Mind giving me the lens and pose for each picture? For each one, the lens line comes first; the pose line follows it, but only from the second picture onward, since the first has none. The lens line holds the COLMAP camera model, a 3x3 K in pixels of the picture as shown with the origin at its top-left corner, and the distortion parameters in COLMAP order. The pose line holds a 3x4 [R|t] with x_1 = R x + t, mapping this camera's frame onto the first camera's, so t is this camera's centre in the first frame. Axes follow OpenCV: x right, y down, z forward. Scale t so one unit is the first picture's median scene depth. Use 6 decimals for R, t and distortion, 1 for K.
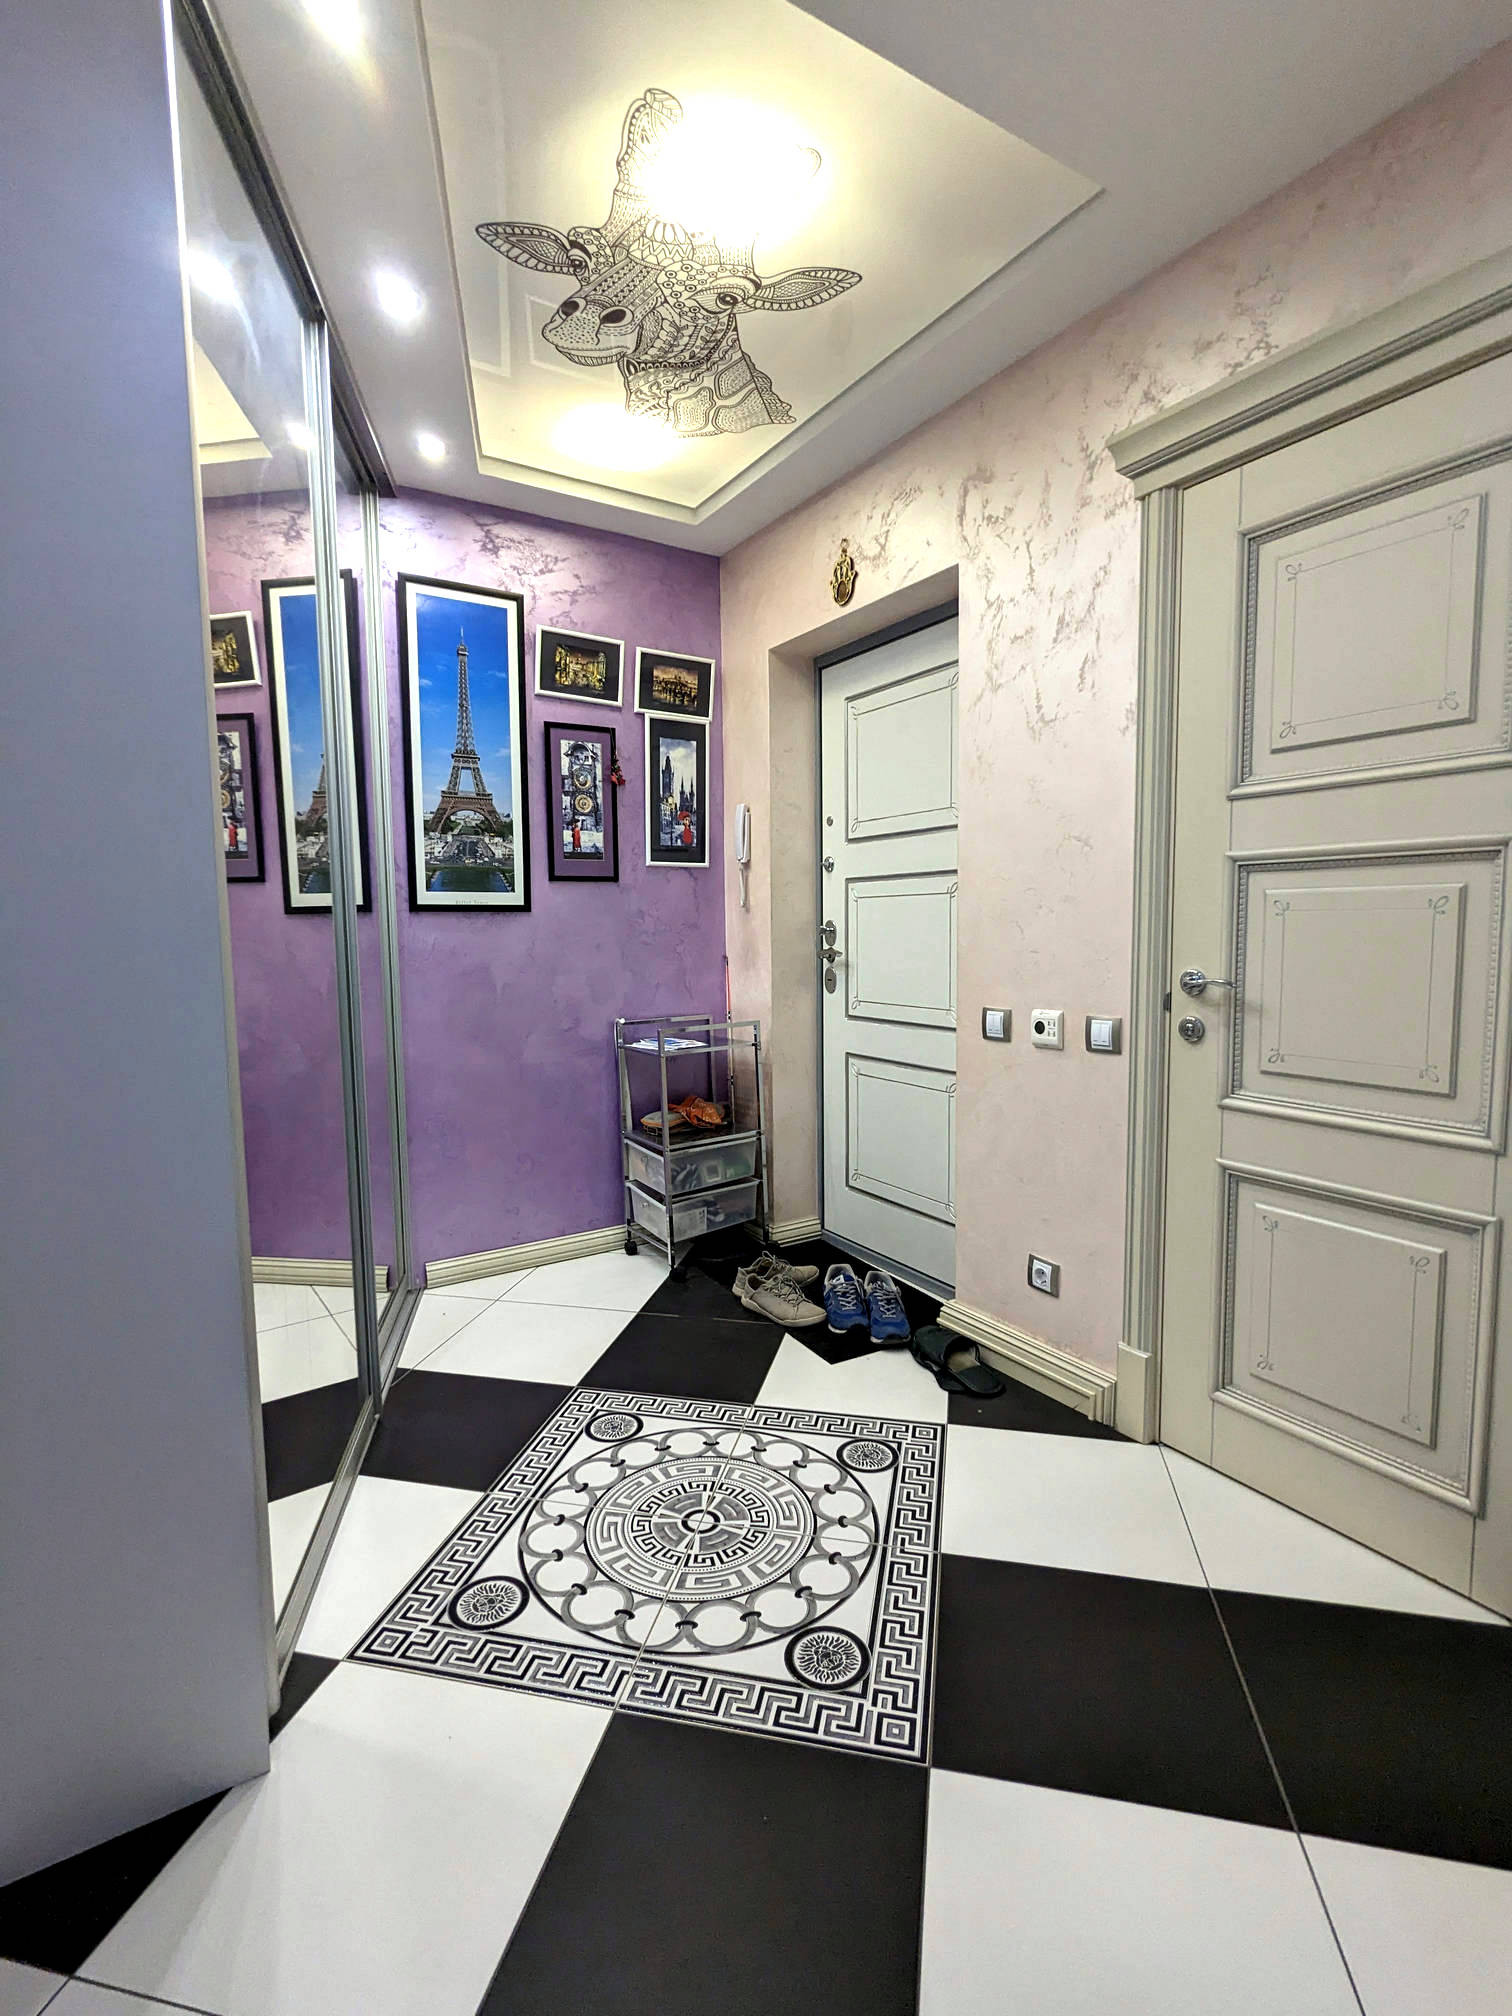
lens RADIAL K [[953.0, 0, 759.7], [0, 953.0, 1009.7], [0, 0, 1]] dist [-0.001904, 0.001187]
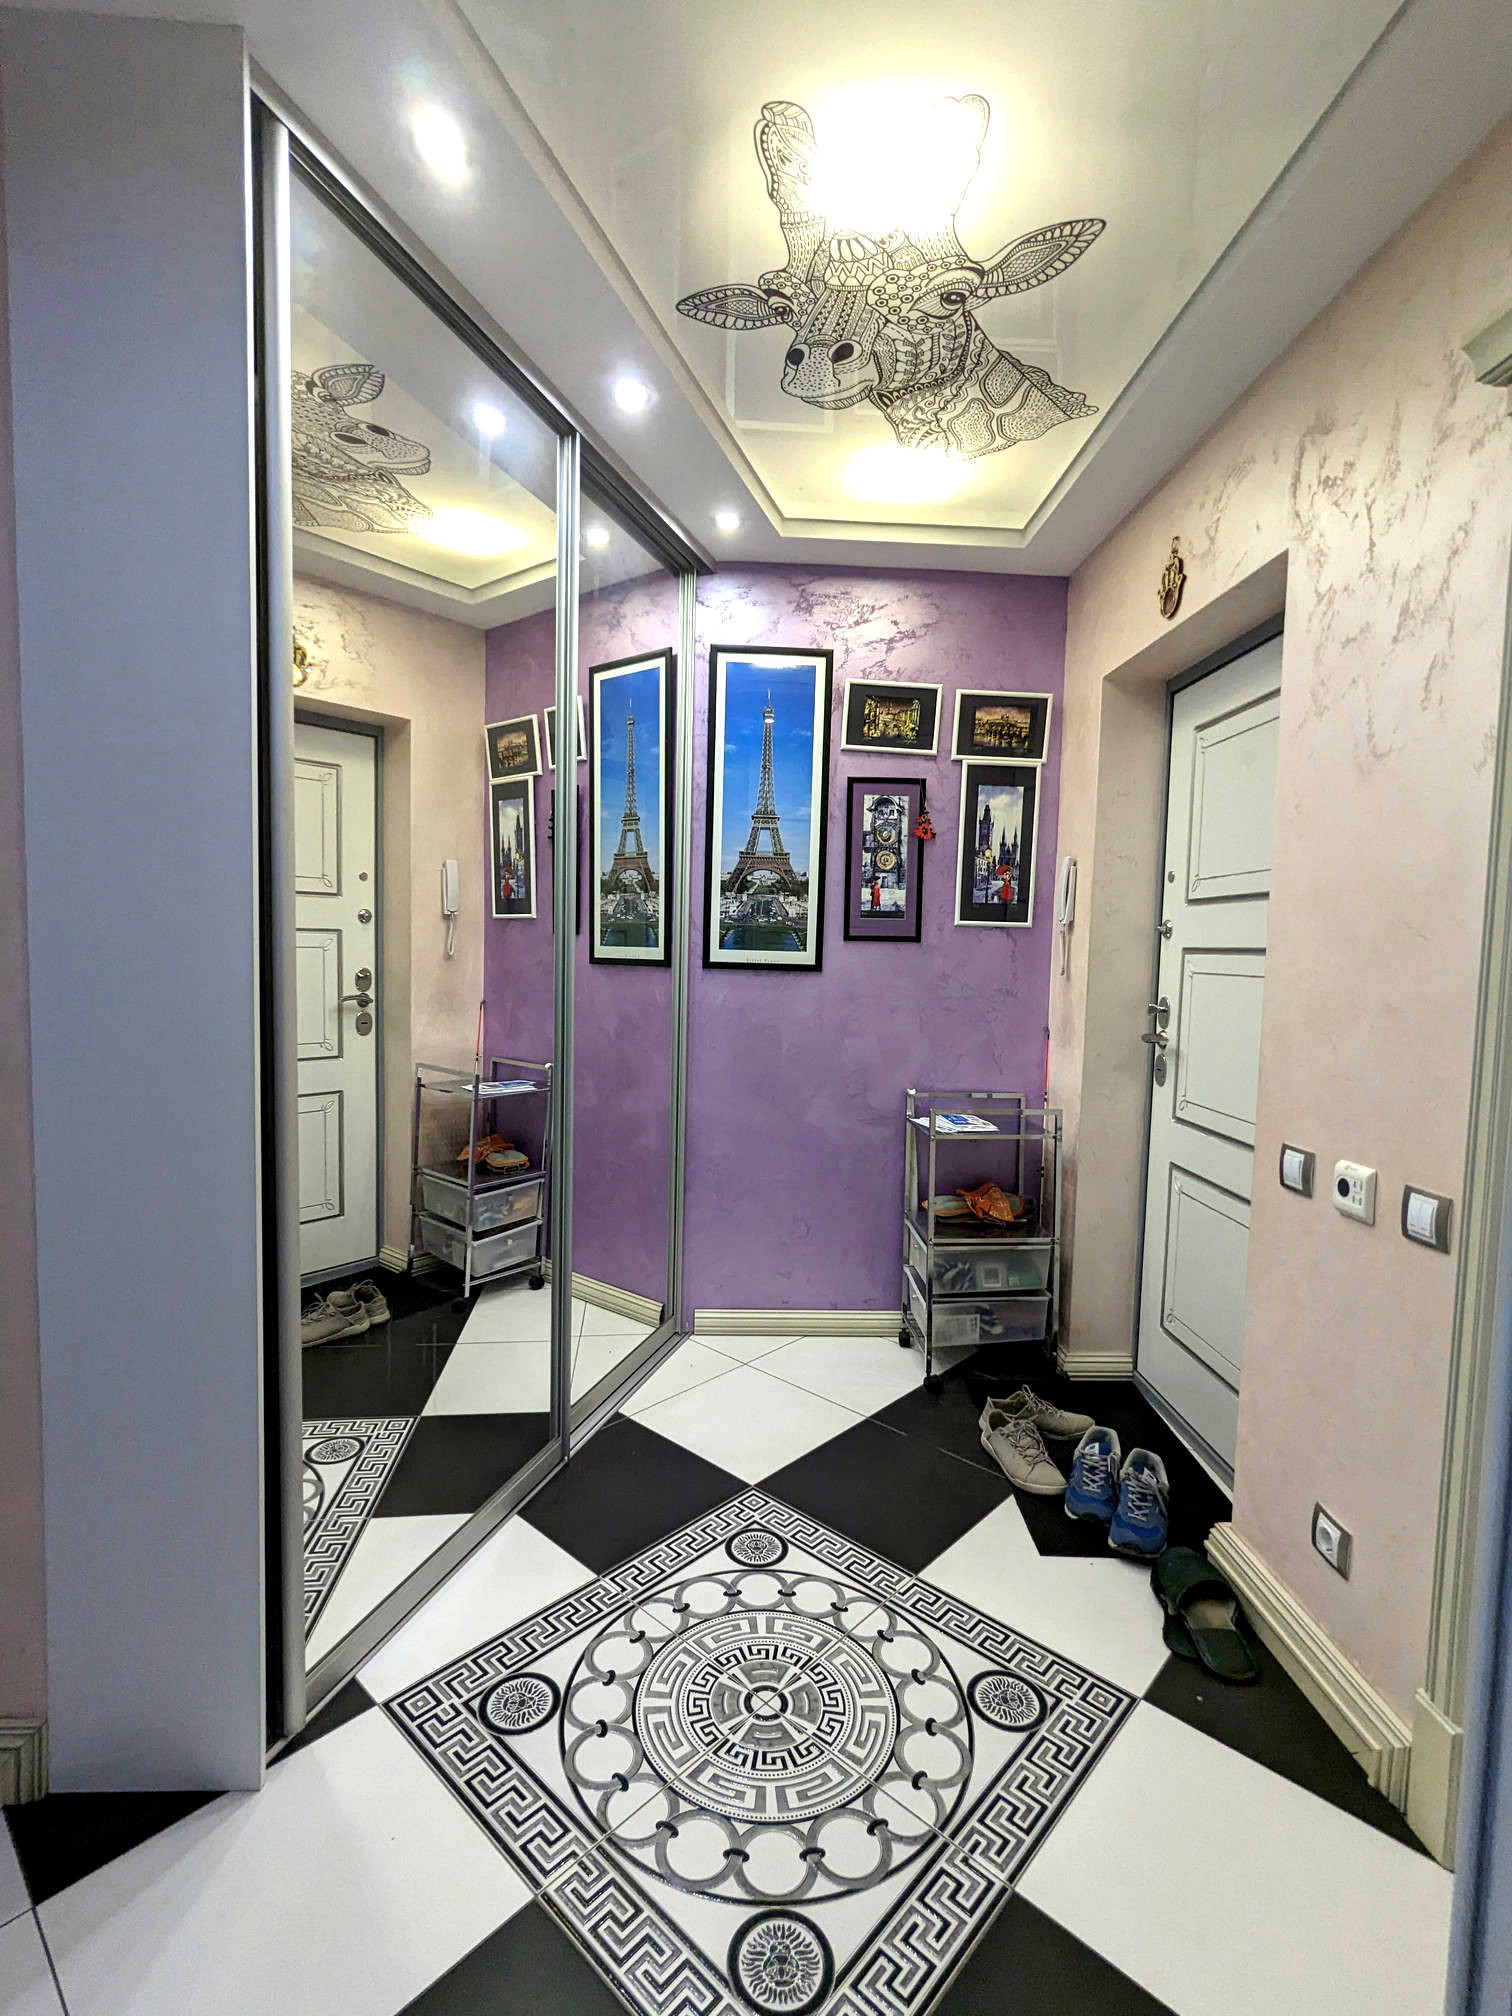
lens RADIAL K [[953.0, 0, 758.6], [0, 953.0, 1010.2], [0, 0, 1]] dist [-0.001904, 0.001187]
pose [[0.865207, 0.068478, -0.496717, 0.246805], [-0.081901, 0.996627, -0.005265, -0.068919], [0.494681, 0.045237, 0.867897, 0.161966]]
